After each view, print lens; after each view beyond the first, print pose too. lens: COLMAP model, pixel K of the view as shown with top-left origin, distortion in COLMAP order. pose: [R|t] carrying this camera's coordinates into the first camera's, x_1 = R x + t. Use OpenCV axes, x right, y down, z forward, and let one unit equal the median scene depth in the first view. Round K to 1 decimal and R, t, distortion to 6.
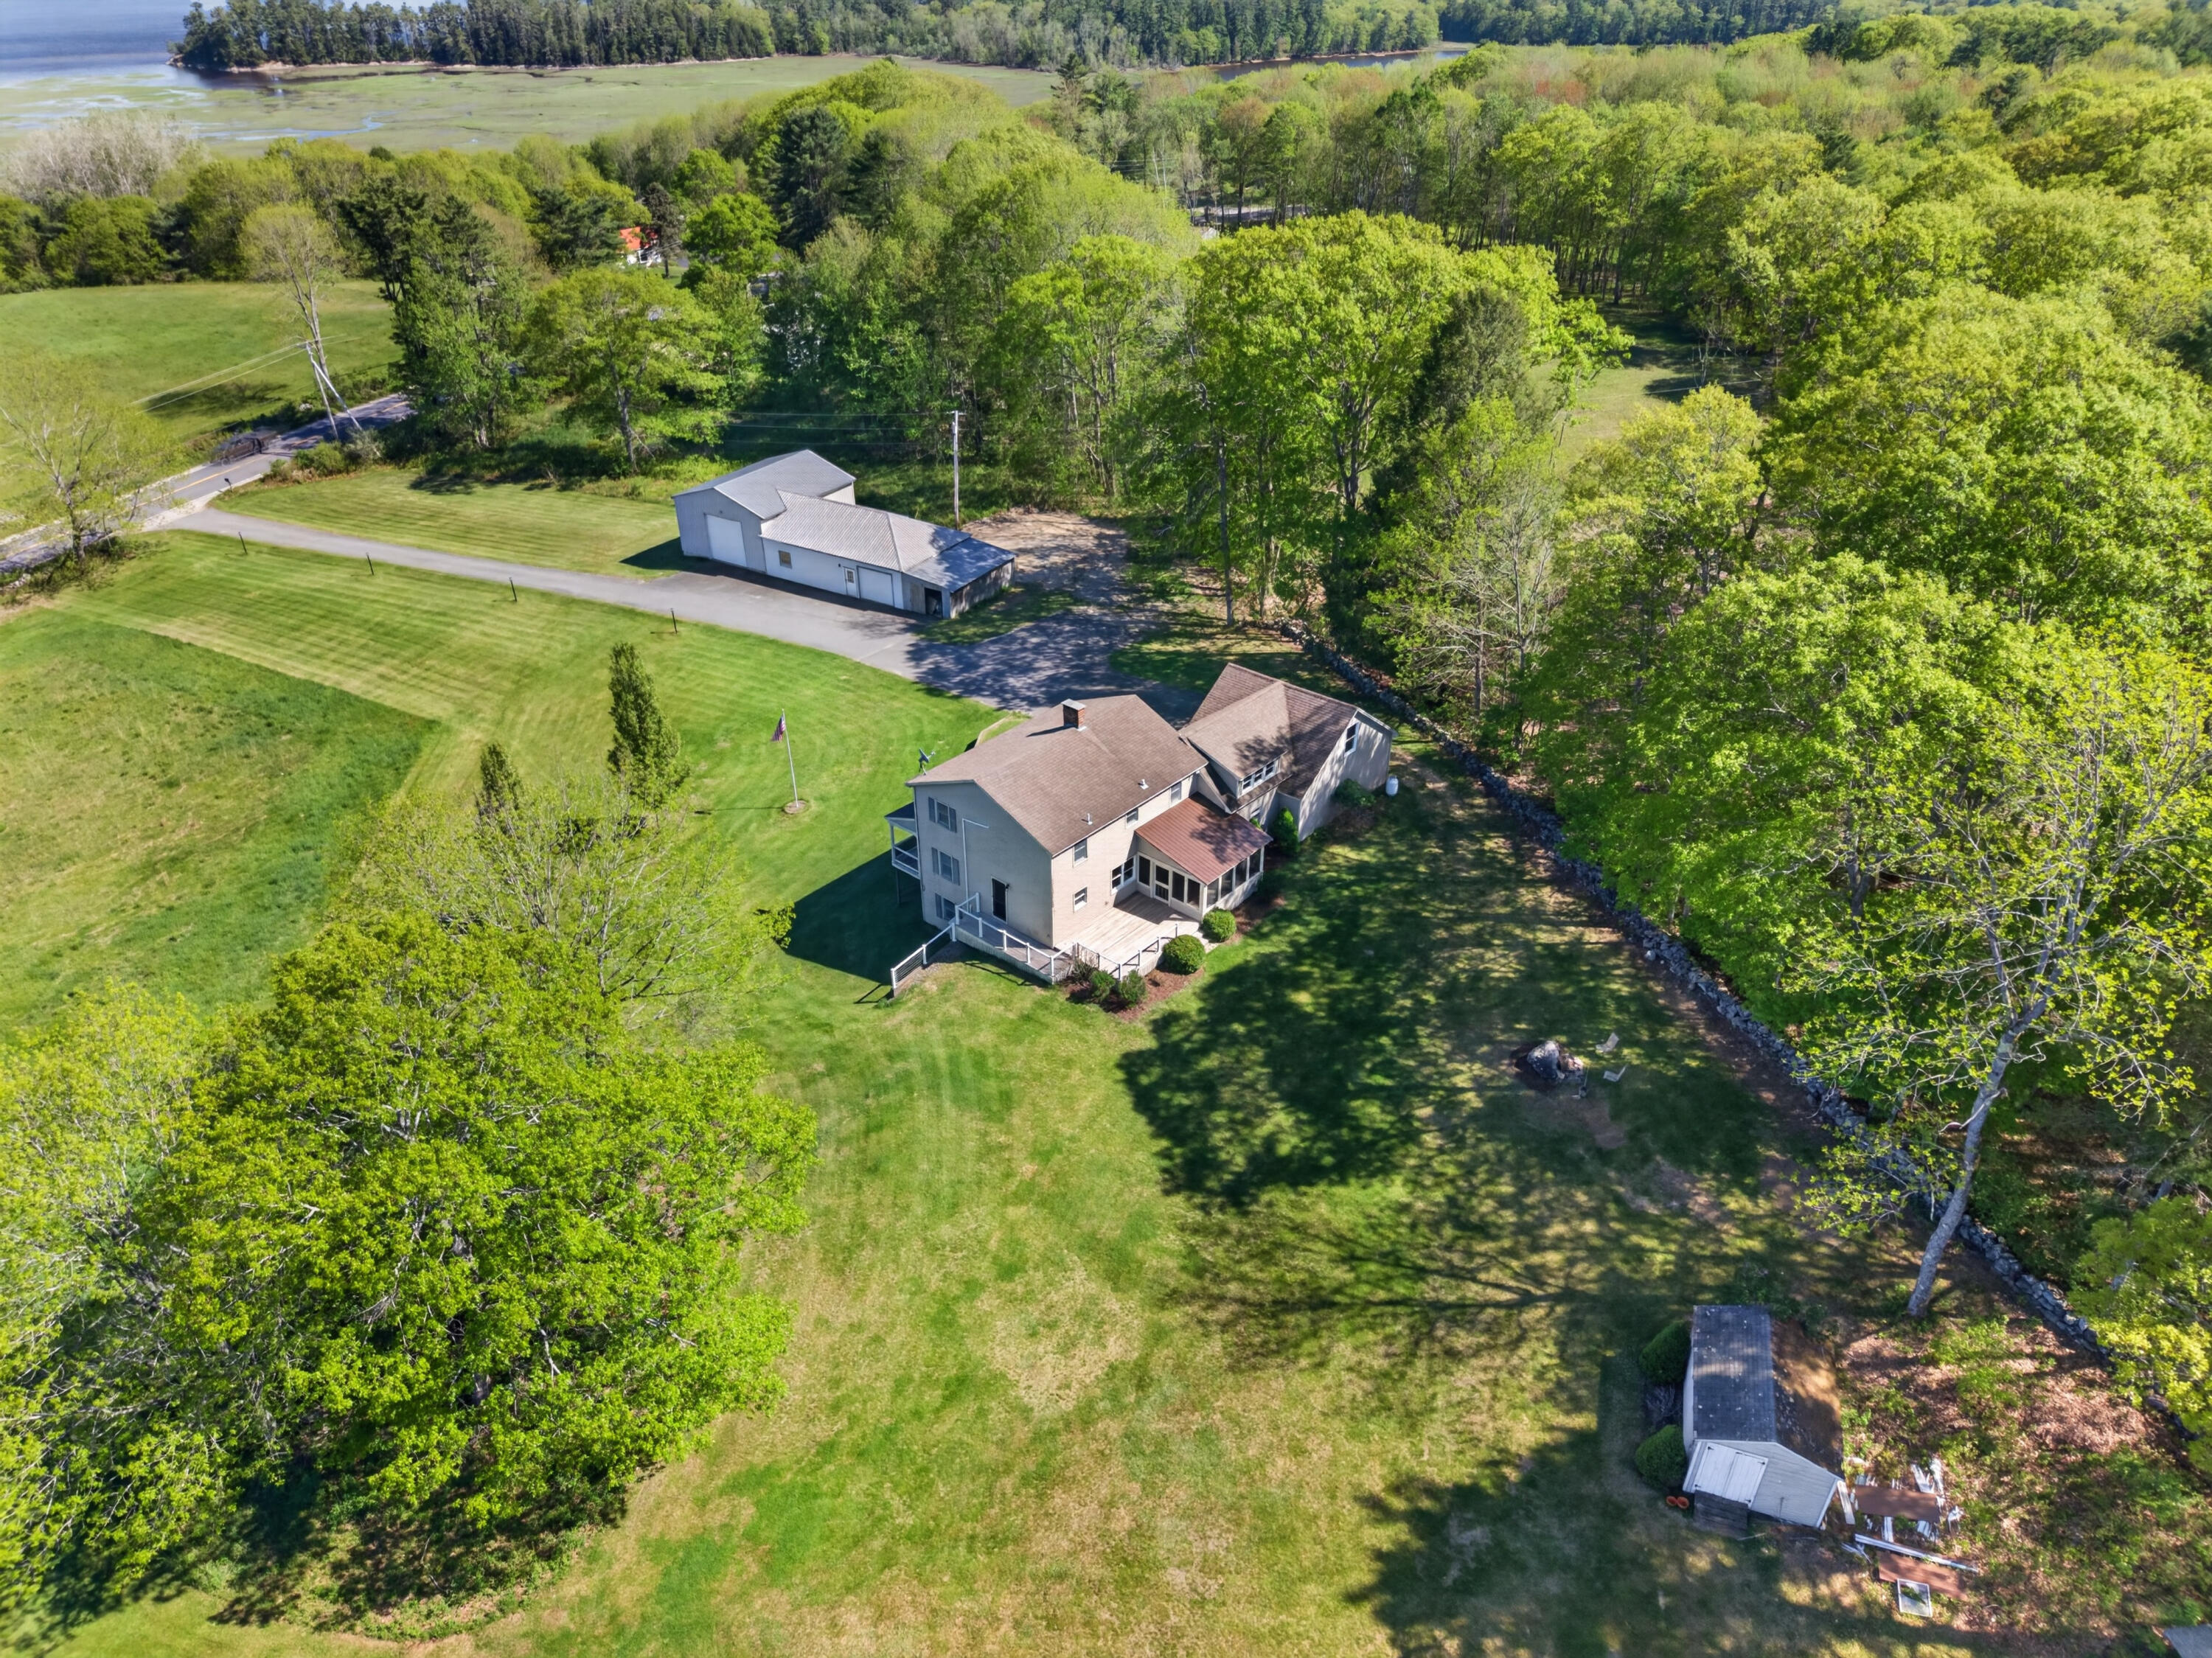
lens RADIAL K [[1479.5, 0, 1106.0], [0, 1479.5, 829.0], [0, 0, 1]] dist [0.014632, -0.009364]
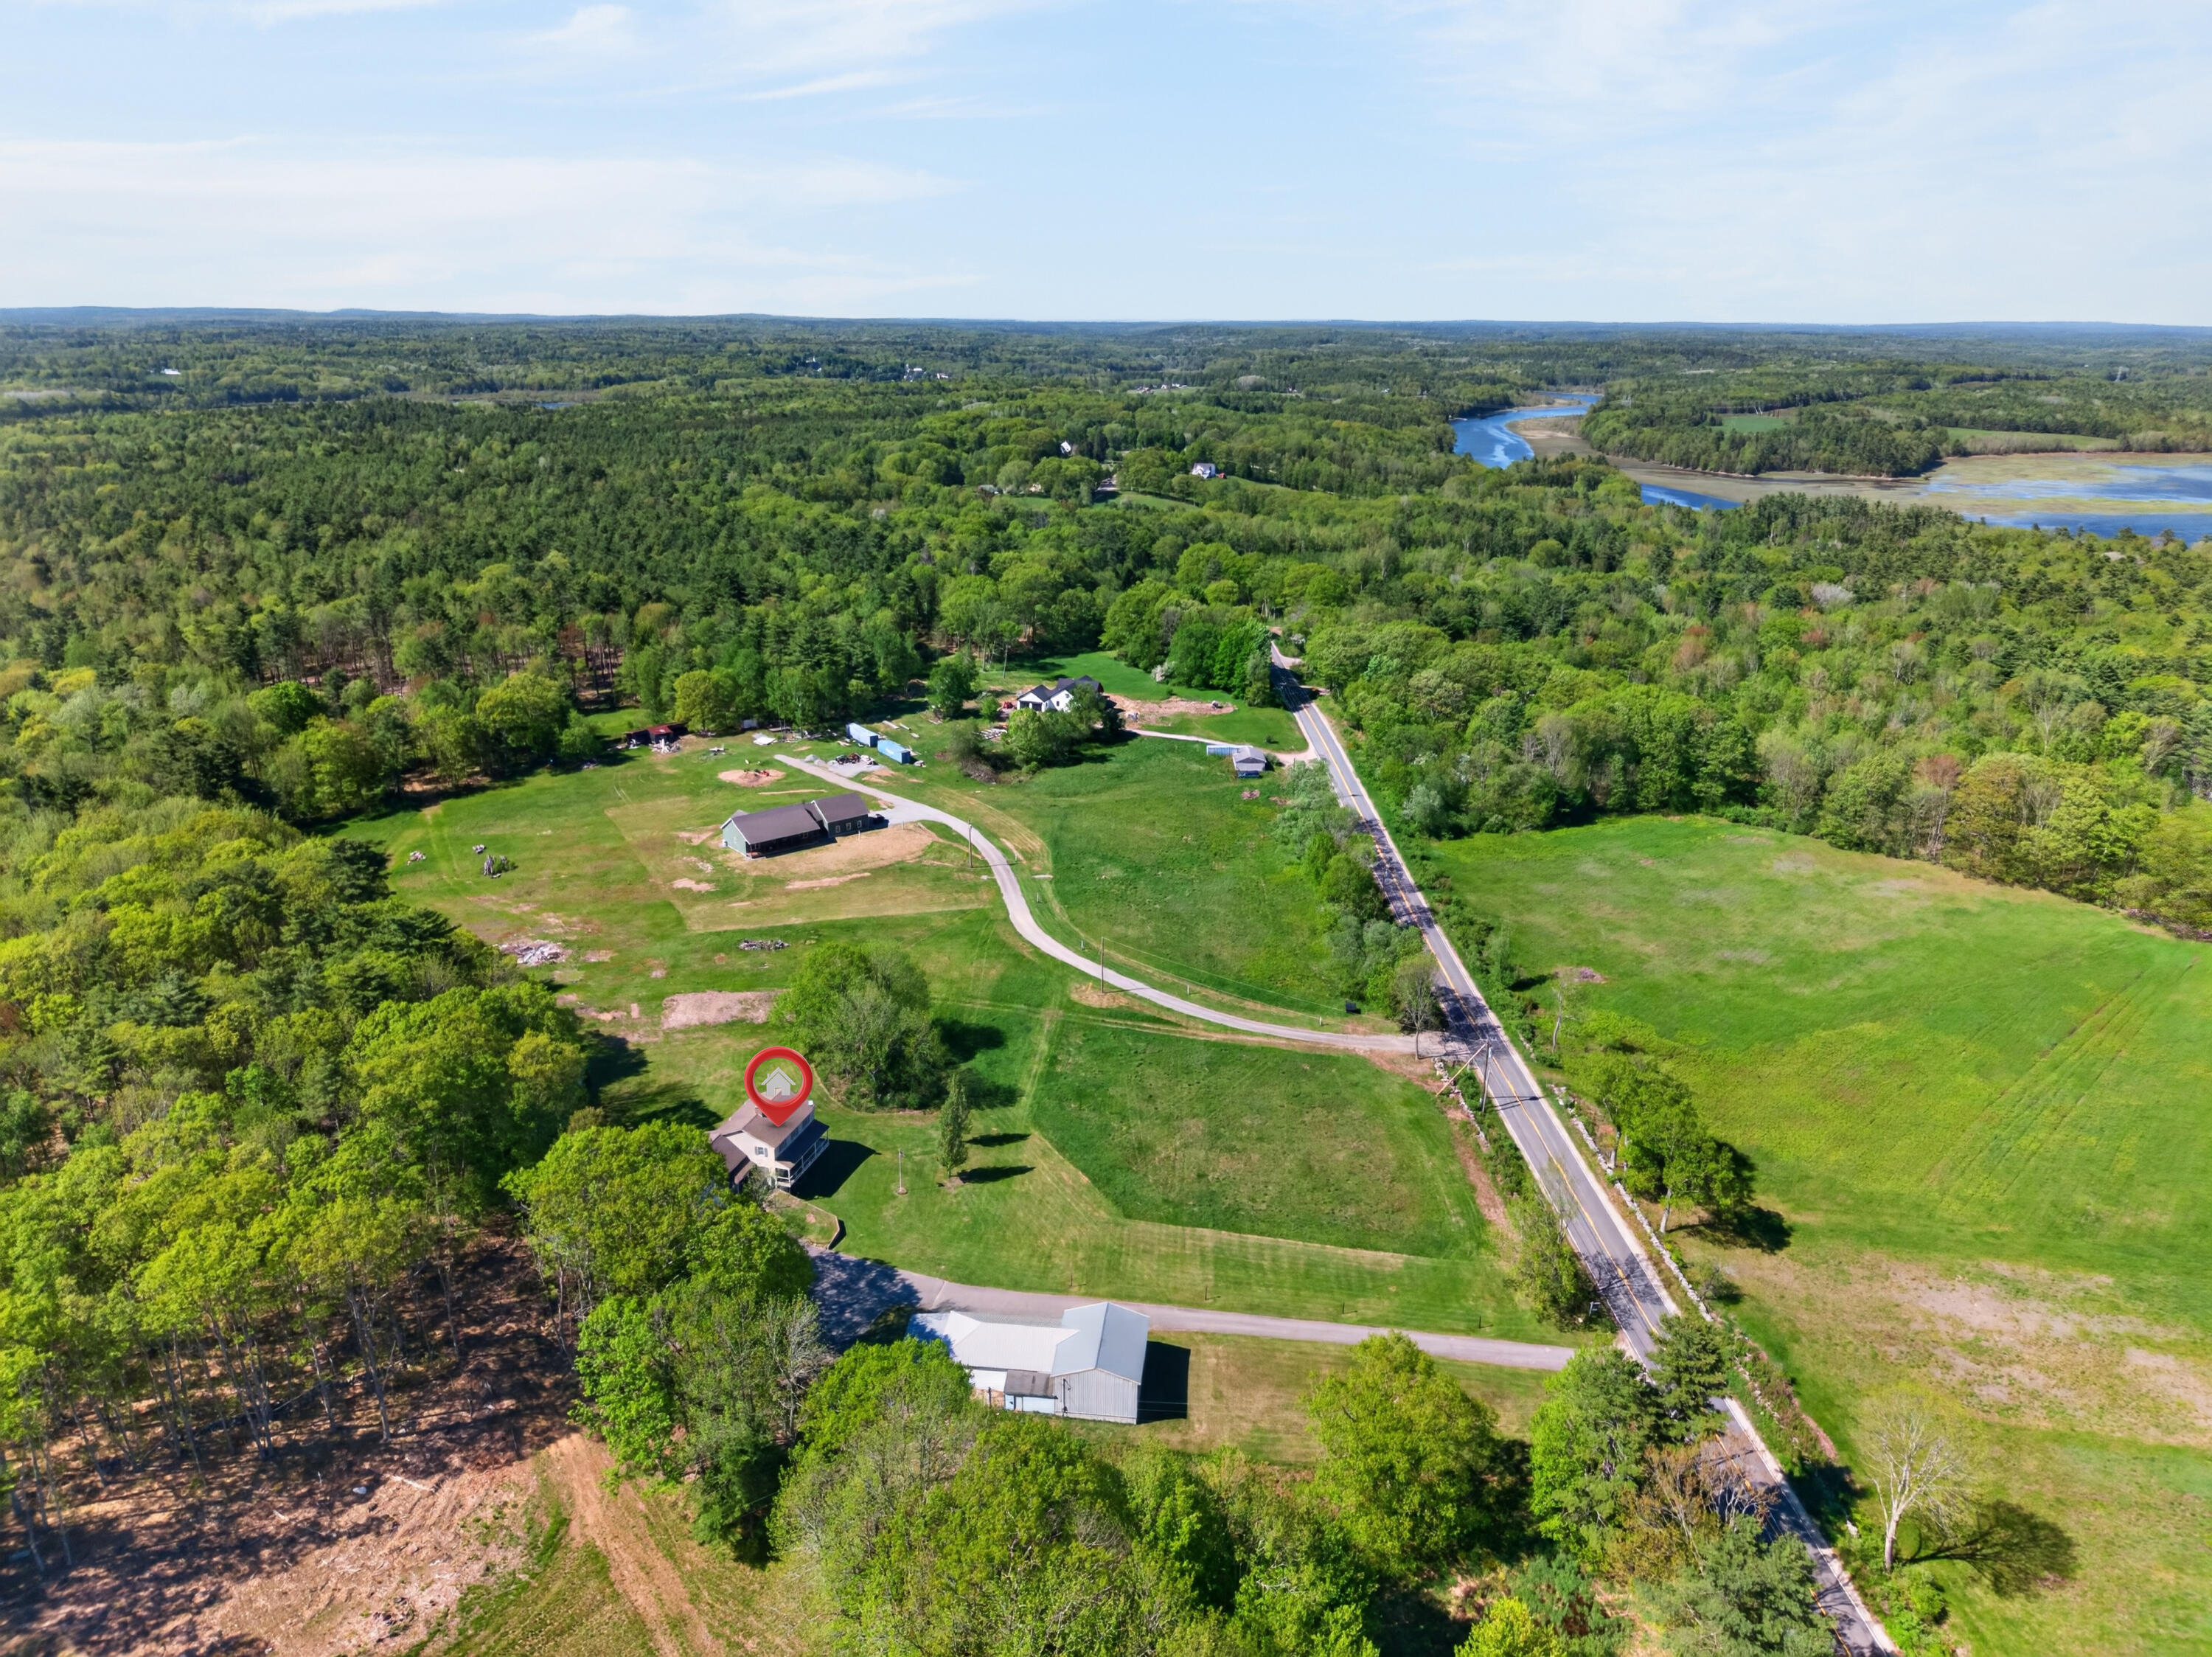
lens RADIAL K [[1479.7, 0, 1106.0], [0, 1479.7, 828.5], [0, 0, 1]] dist [0.014632, -0.009364]
pose [[-0.913230, 0.131999, -0.385471, 0.236005], [-0.217922, 0.641139, 0.735833, -1.600885], [0.344270, 0.755987, -0.556742, 1.452142]]
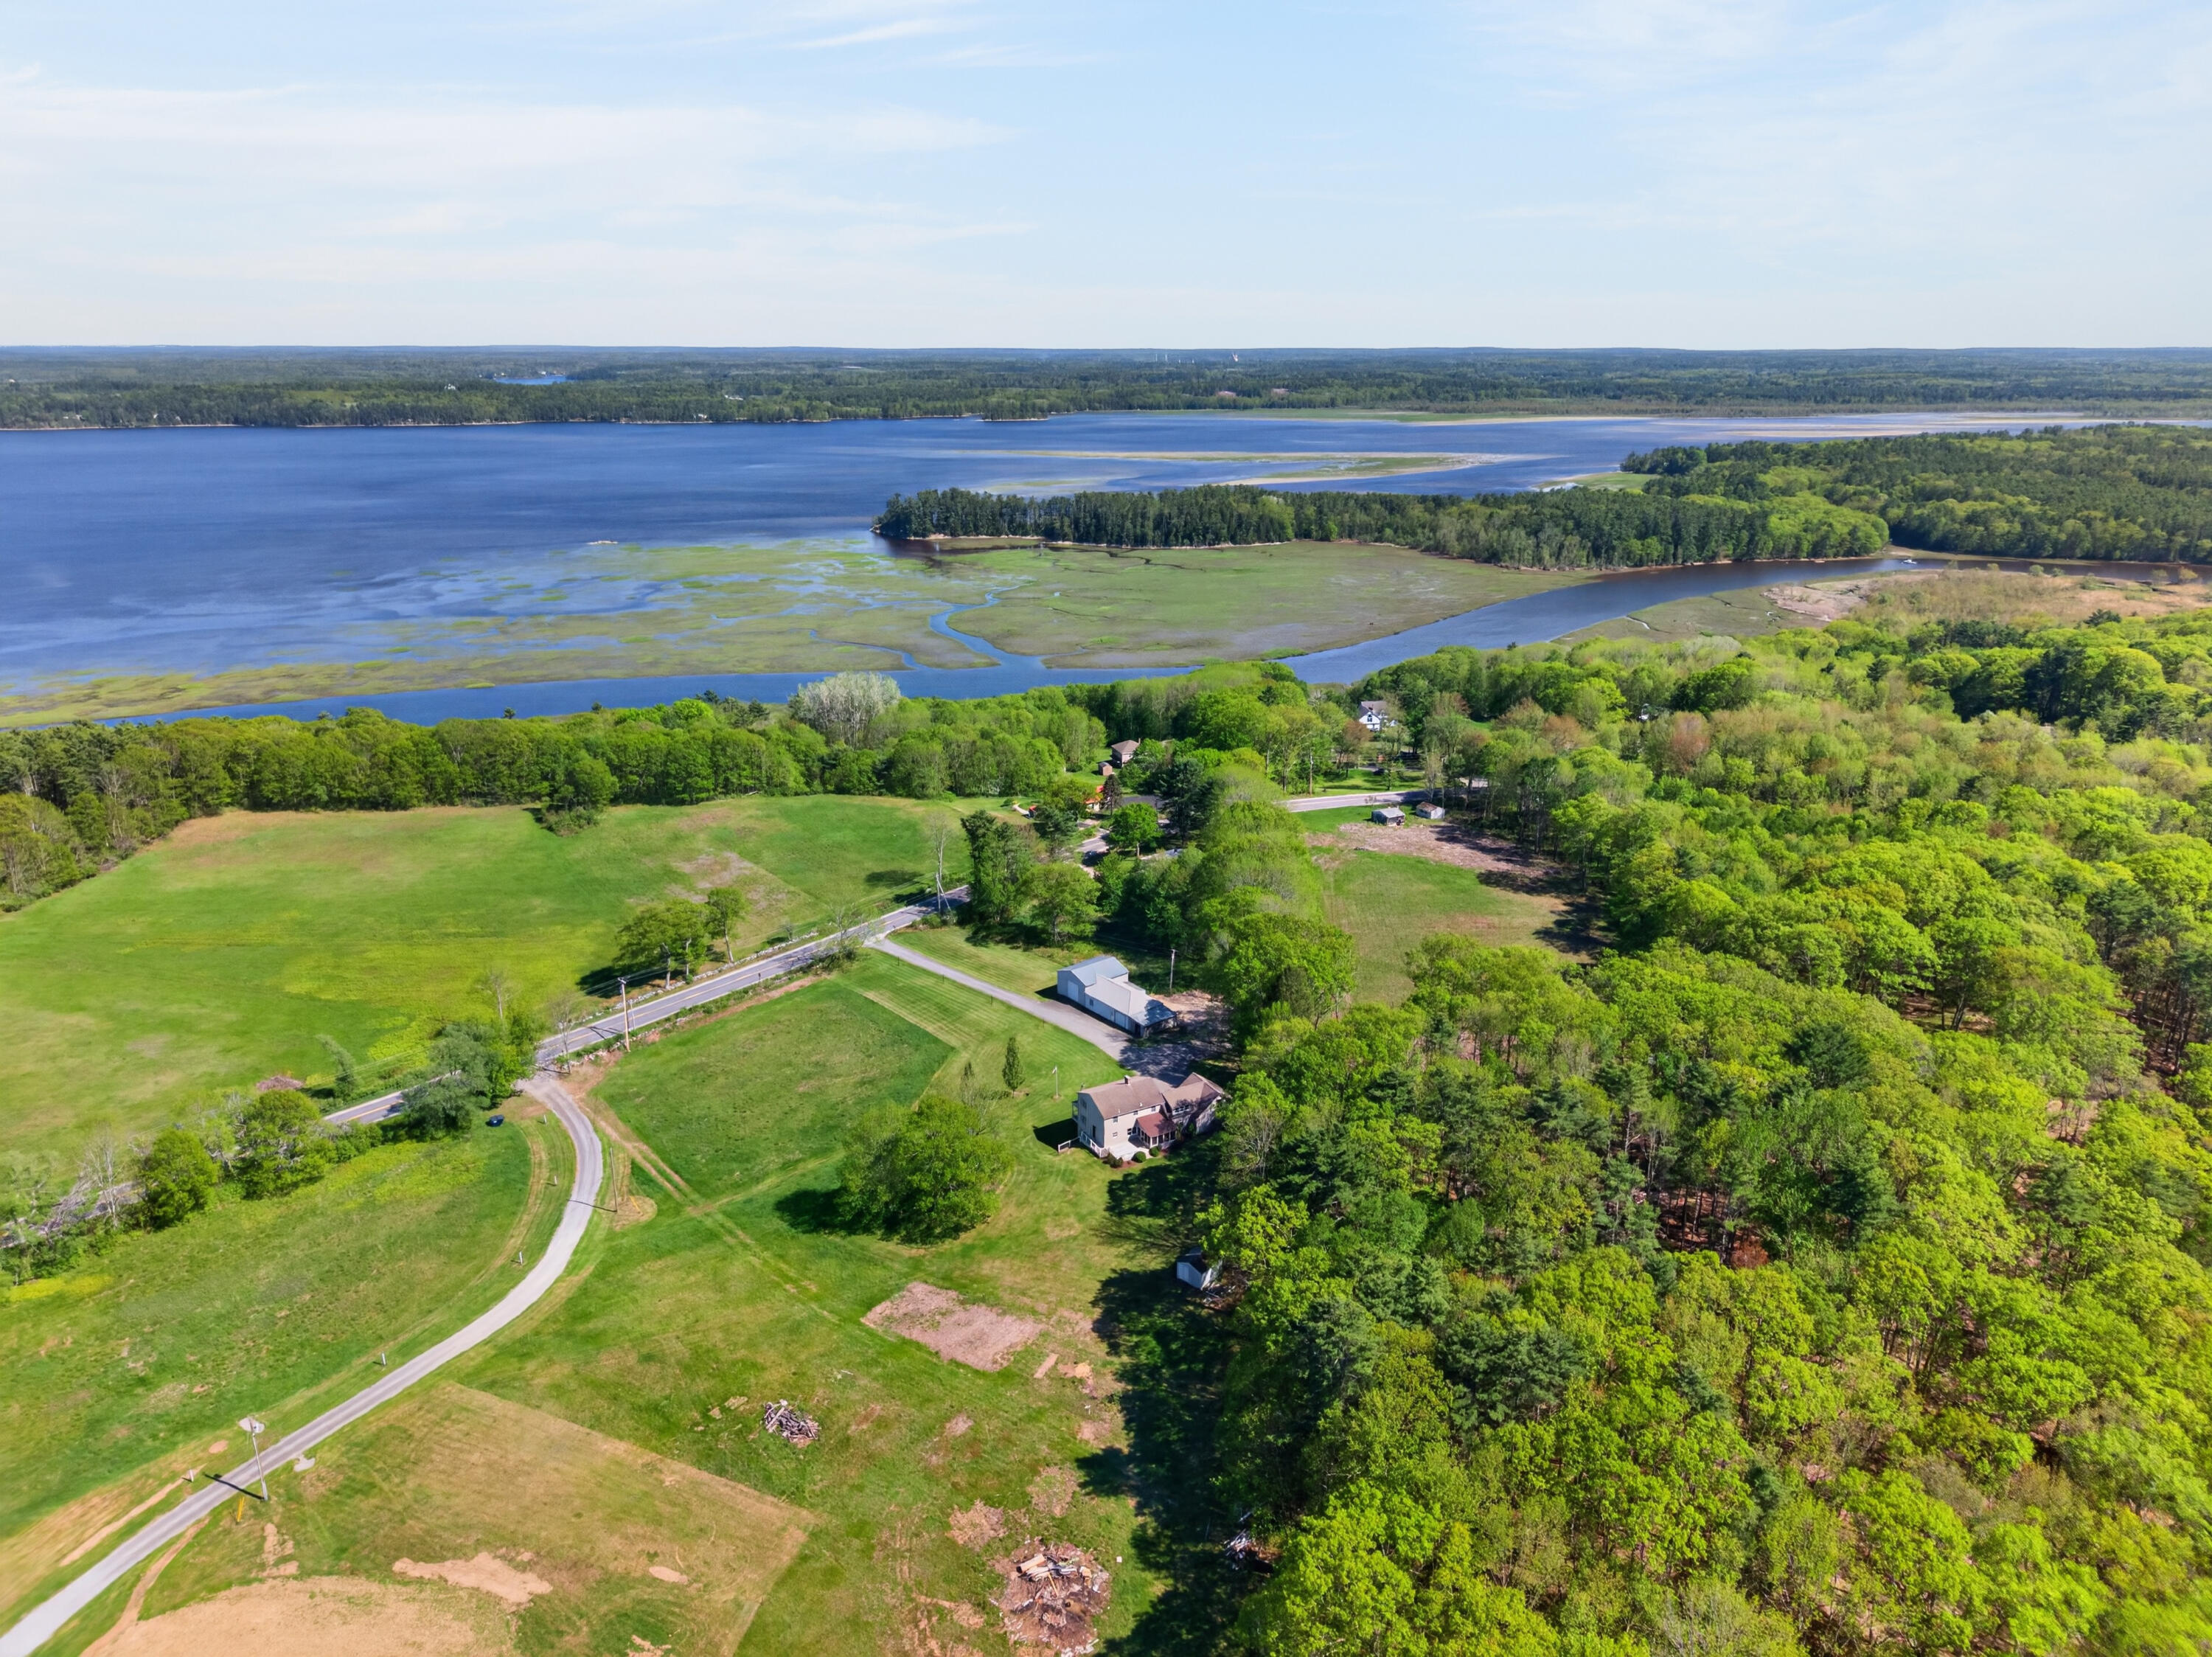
lens RADIAL K [[1452.1, 0, 1104.0], [0, 1452.1, 852.9], [0, 0, 1]] dist [0.095199, -0.170832]
pose [[0.938947, 0.113213, -0.324903, 0.574666], [-0.181746, 0.965017, -0.188971, 0.034409], [0.292144, 0.236484, 0.926676, -1.343470]]
